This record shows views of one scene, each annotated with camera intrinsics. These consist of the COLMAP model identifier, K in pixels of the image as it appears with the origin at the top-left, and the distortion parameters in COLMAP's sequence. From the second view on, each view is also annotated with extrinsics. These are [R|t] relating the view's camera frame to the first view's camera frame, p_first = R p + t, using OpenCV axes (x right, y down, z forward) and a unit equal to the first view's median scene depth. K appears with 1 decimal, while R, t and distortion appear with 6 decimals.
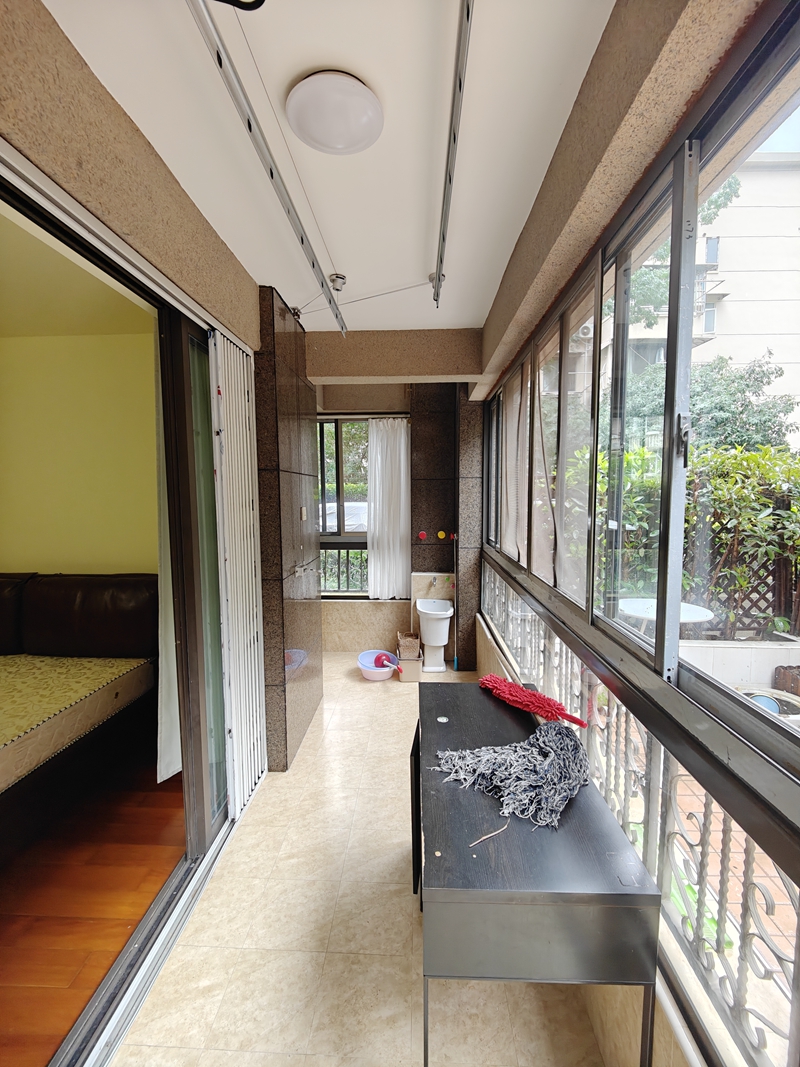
lens RADIAL K [[459.9, 0, 400.0], [0, 459.9, 533.5], [0, 0, 1]] dist [0.001096, 0.000167]
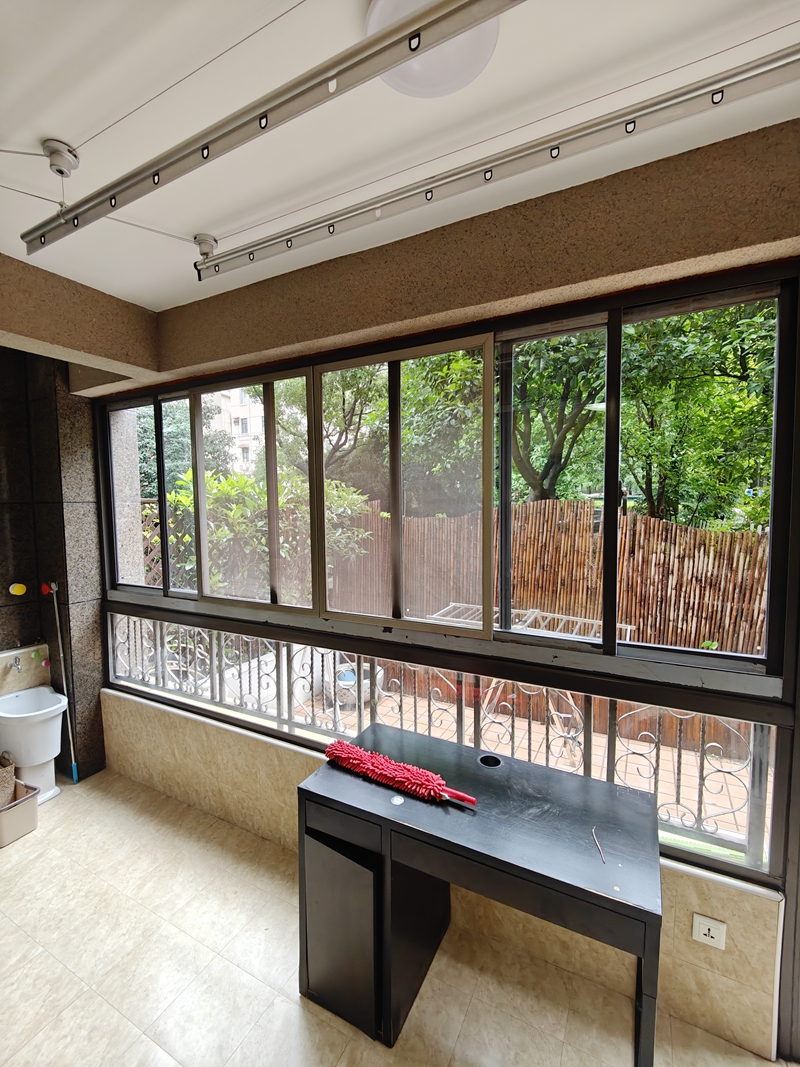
lens RADIAL K [[459.9, 0, 400.0], [0, 459.9, 533.5], [0, 0, 1]] dist [0.001096, 0.000167]
pose [[0.431313, -0.056514, 0.900431, -0.274281], [0.082019, 0.996360, 0.023248, -0.049488], [-0.898467, 0.063825, 0.434378, 0.251567]]
